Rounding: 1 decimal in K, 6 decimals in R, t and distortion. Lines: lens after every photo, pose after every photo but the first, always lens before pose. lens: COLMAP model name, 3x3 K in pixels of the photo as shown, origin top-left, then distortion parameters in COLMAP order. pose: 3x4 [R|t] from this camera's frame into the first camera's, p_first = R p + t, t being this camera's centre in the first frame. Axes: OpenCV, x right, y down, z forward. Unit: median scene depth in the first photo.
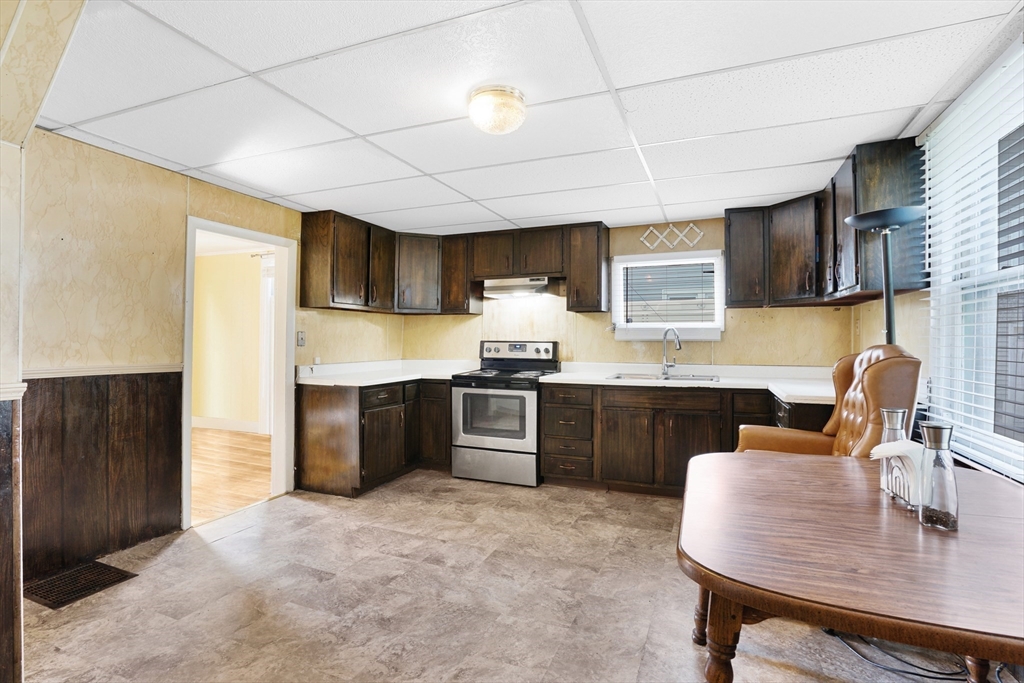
lens RADIAL K [[498.9, 0, 520.4], [0, 498.9, 337.8], [0, 0, 1]] dist [-0.040506, 0.009346]
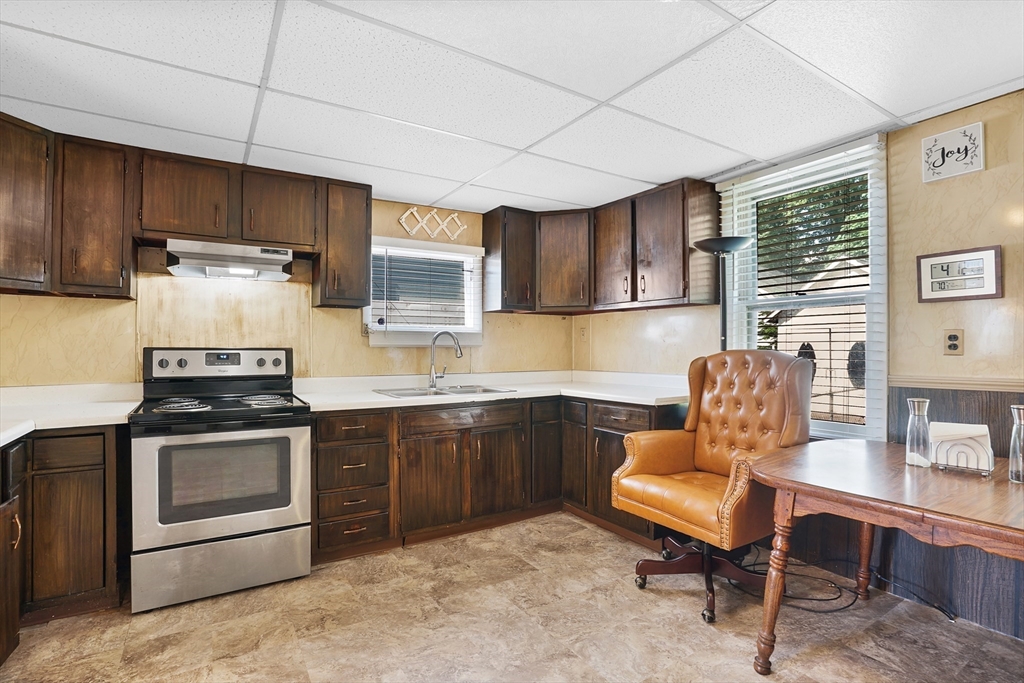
lens RADIAL K [[498.9, 0, 518.5], [0, 498.9, 346.8], [0, 0, 1]] dist [-0.040506, 0.009346]
pose [[0.590026, -0.001241, 0.807383, -0.352535], [-0.002053, 0.999993, 0.003037, 0.003288], [-0.807382, -0.003449, 0.590019, 0.451980]]
